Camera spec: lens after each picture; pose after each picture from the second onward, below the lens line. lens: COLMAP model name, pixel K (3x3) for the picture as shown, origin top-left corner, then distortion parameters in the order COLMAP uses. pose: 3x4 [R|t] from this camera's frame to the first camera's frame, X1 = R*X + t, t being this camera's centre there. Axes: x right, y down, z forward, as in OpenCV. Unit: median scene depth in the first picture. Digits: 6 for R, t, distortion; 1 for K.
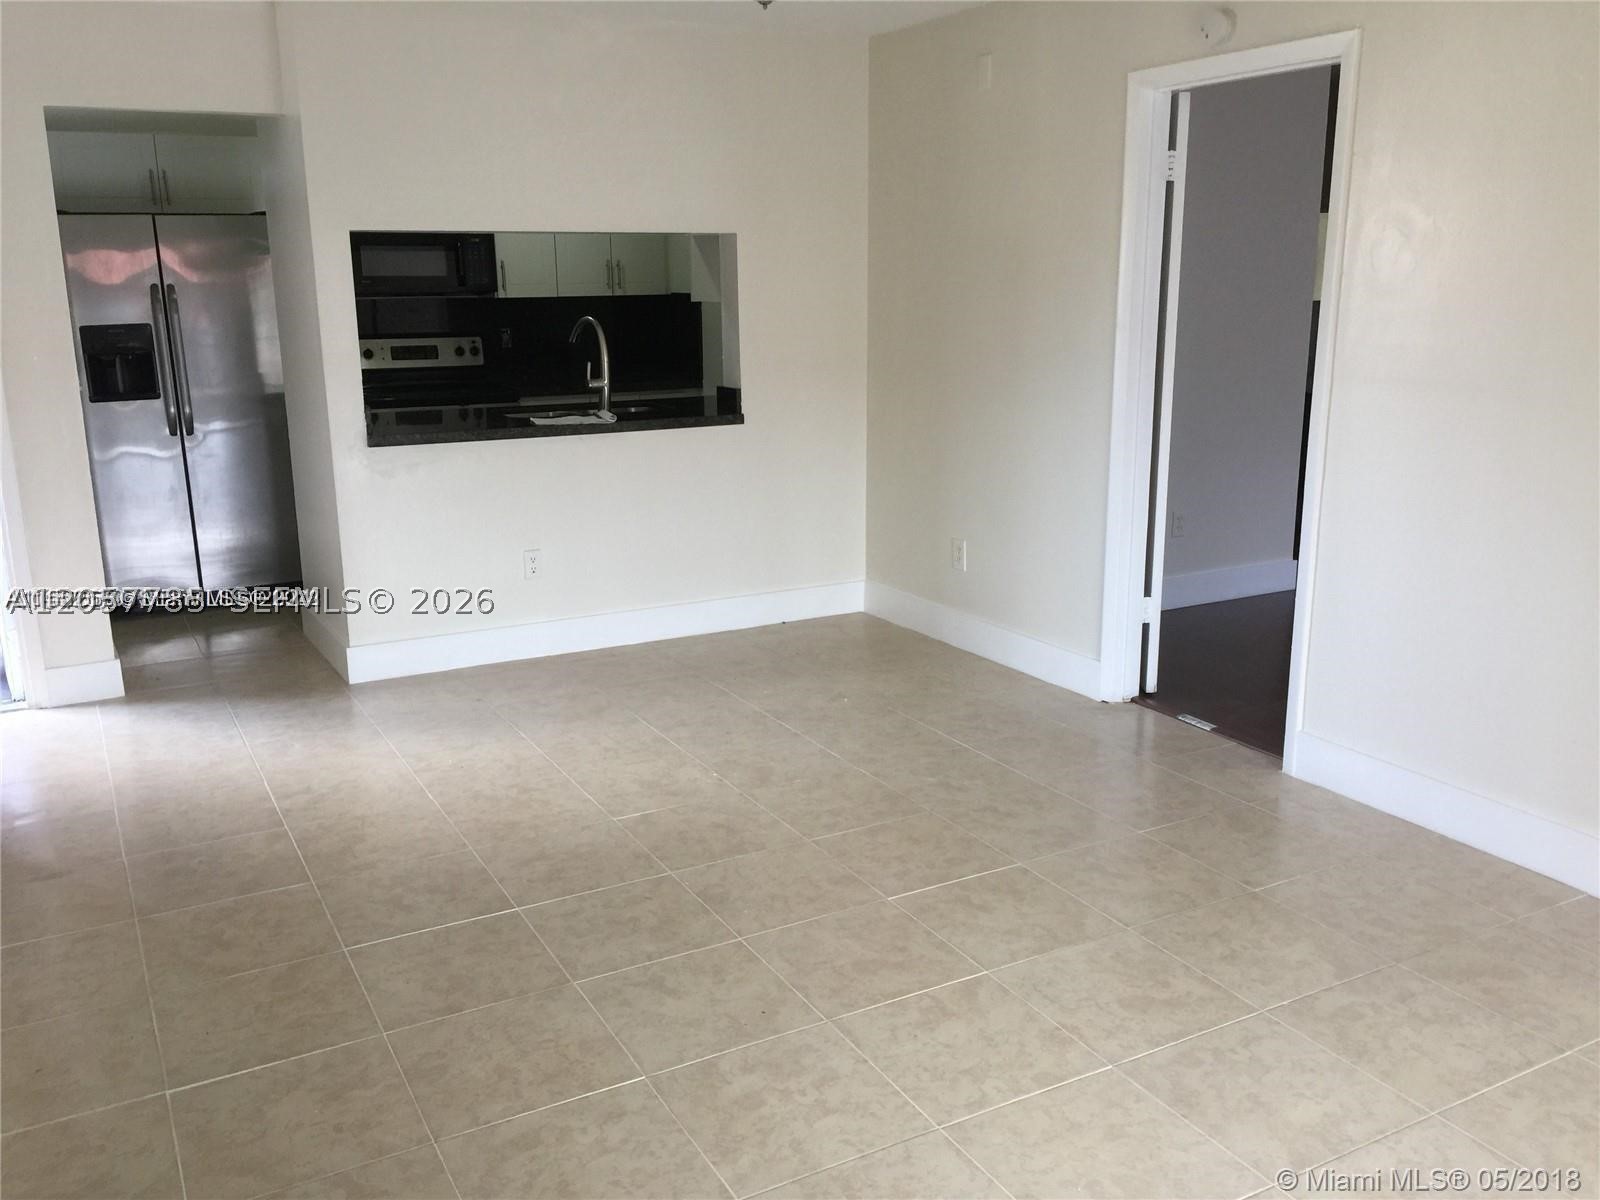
lens RADIAL K [[1379.6, 0, 805.5], [0, 1379.6, 605.4], [0, 0, 1]] dist [0.068879, -0.090710]
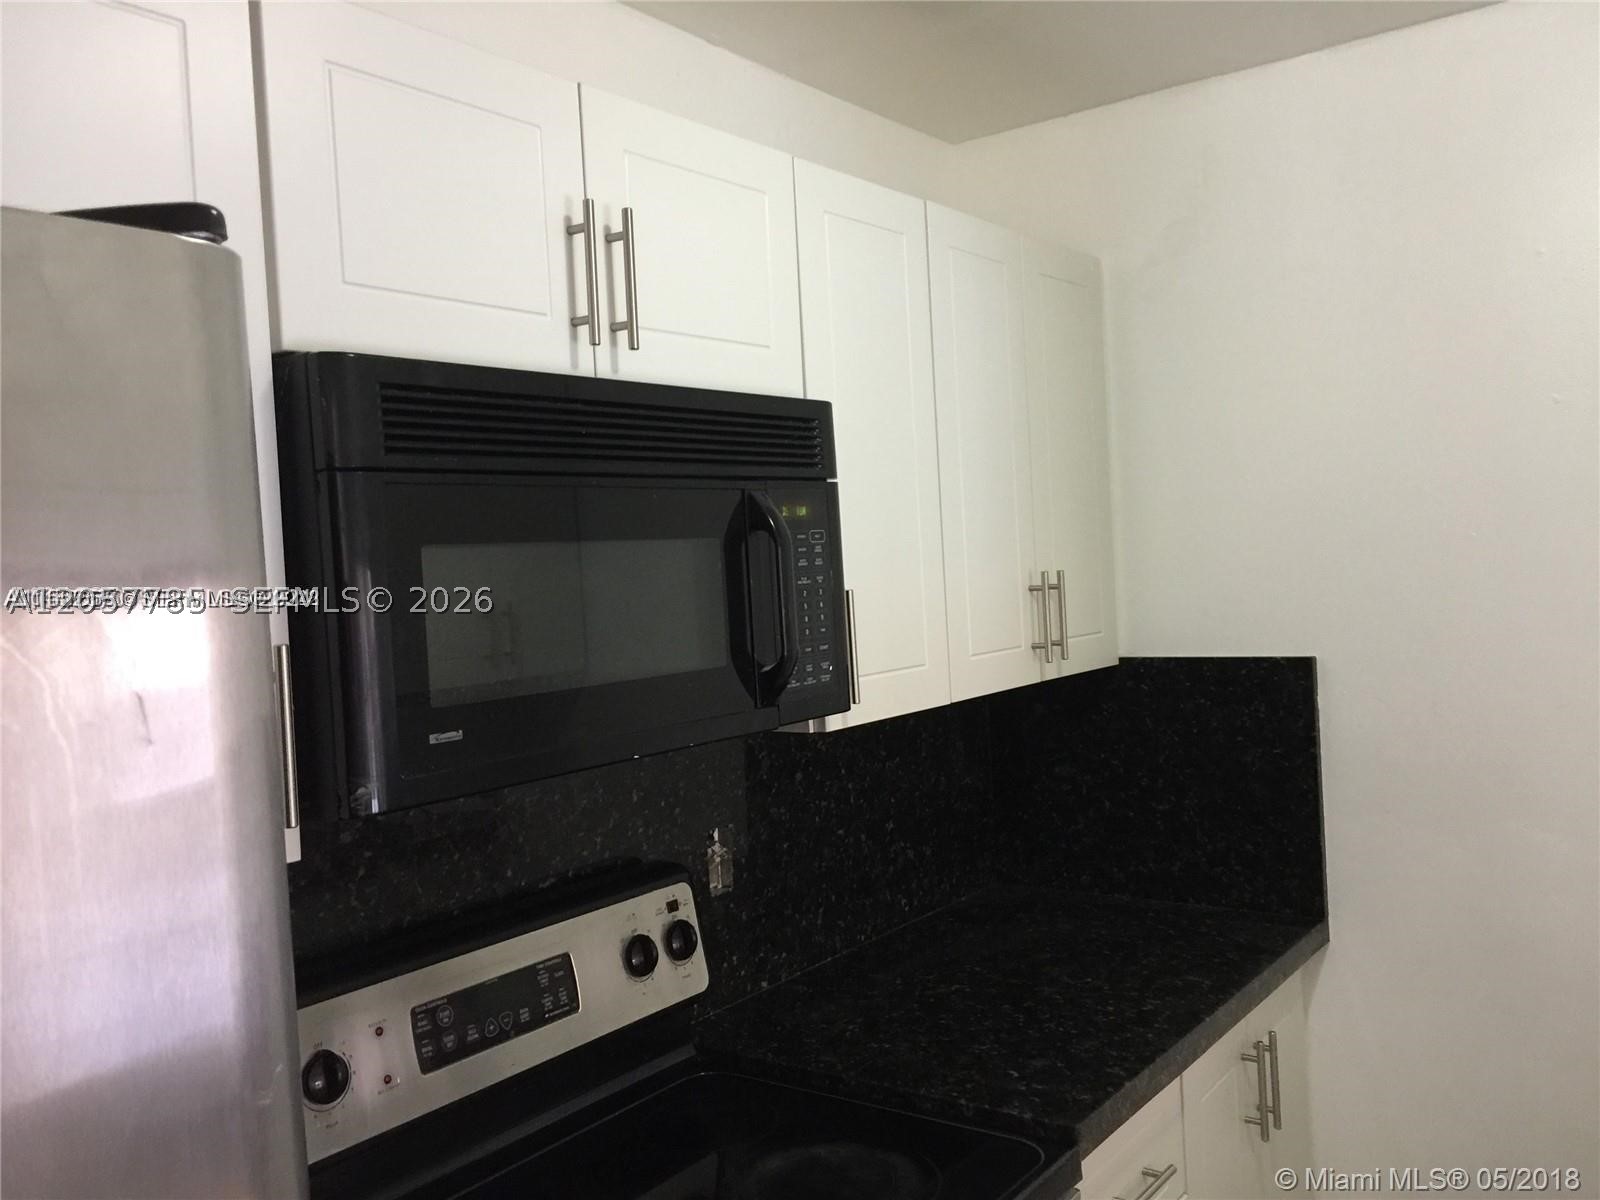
lens RADIAL K [[1379.6, 0, 796.7], [0, 1379.6, 597.9], [0, 0, 1]] dist [0.068879, -0.090710]
pose [[0.907131, -0.050736, 0.417779, -0.327206], [0.140925, 0.972016, -0.187950, -0.196900], [-0.396552, 0.229371, 0.888895, 0.765852]]
